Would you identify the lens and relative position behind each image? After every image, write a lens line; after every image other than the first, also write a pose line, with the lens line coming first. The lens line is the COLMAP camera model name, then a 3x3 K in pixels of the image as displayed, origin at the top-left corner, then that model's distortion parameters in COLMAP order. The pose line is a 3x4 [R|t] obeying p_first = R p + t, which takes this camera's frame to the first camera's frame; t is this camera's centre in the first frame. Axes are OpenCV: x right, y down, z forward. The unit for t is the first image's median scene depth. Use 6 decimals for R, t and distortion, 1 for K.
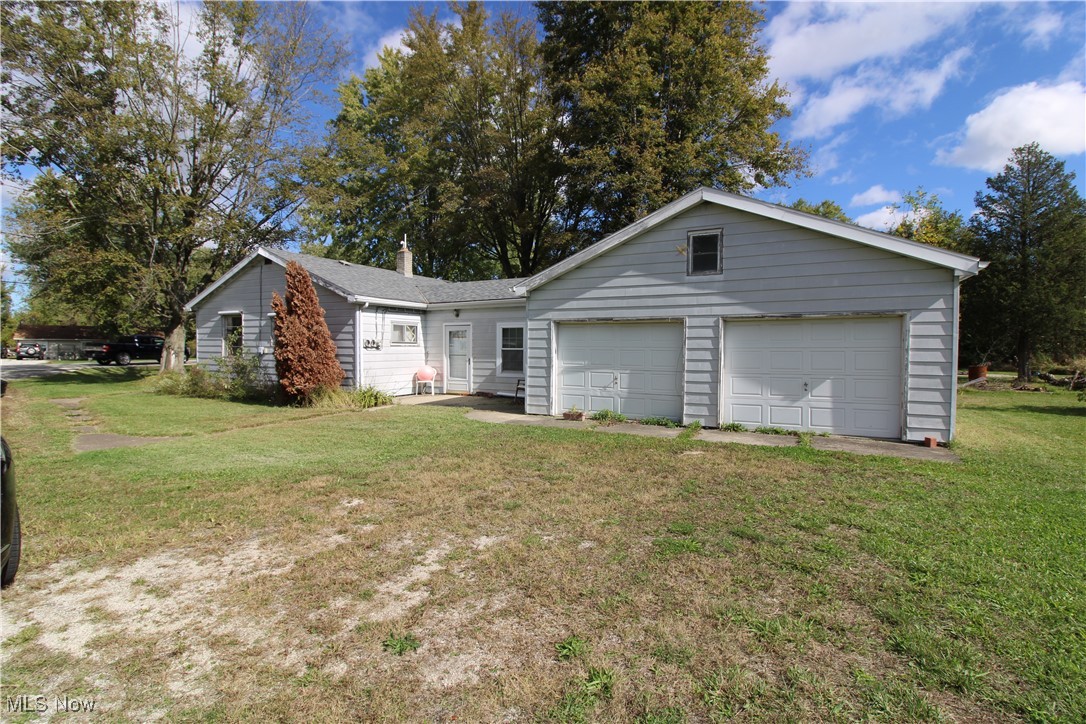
lens RADIAL K [[508.6, 0, 547.0], [0, 508.6, 354.7], [0, 0, 1]] dist [-0.016698, -0.002135]
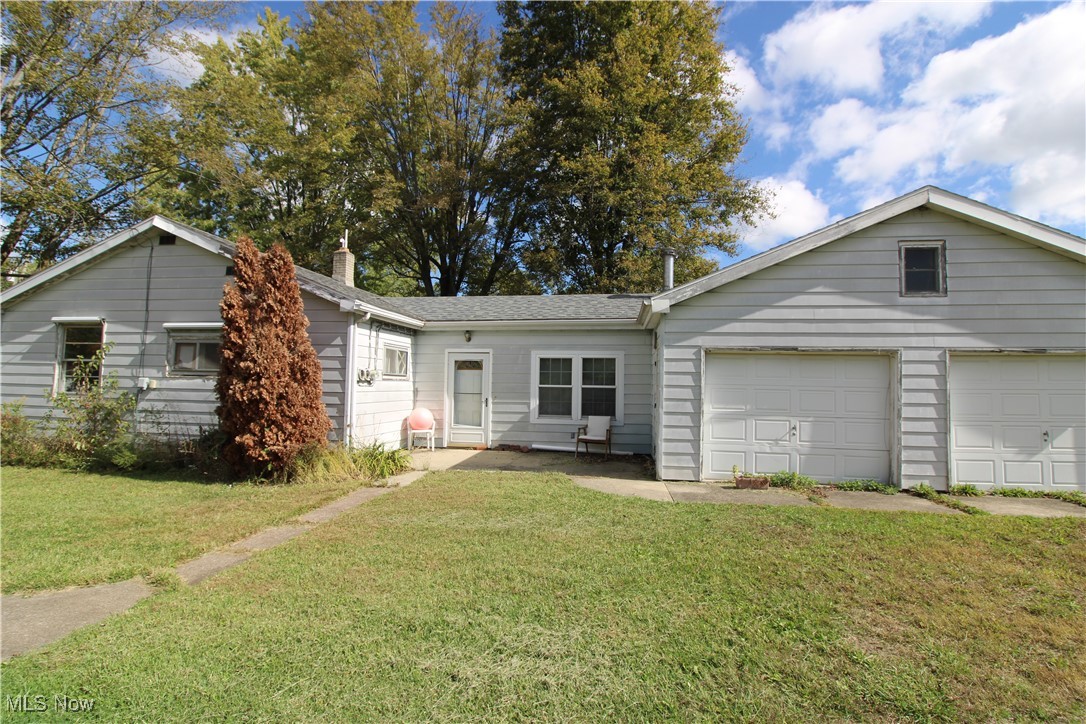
lens RADIAL K [[508.6, 0, 546.9], [0, 508.6, 357.2], [0, 0, 1]] dist [-0.016698, -0.002135]
pose [[0.947436, 0.028793, 0.318649, -0.374680], [-0.007803, 0.997726, -0.066953, -0.004059], [-0.319852, 0.060948, 0.945505, 0.340966]]
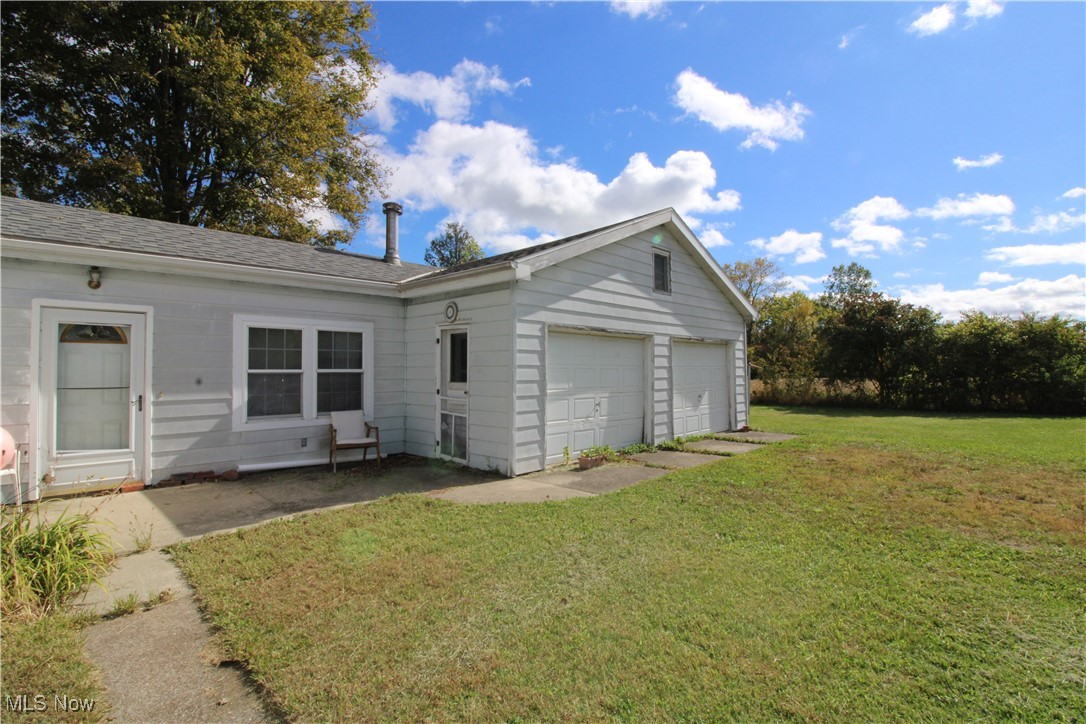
lens RADIAL K [[508.6, 0, 546.5], [0, 508.6, 360.0], [0, 0, 1]] dist [-0.016698, -0.002135]
pose [[0.280099, 0.019858, 0.959766, -0.544603], [0.024000, 0.999329, -0.027681, -0.002669], [-0.959671, 0.030787, 0.279435, 0.713650]]
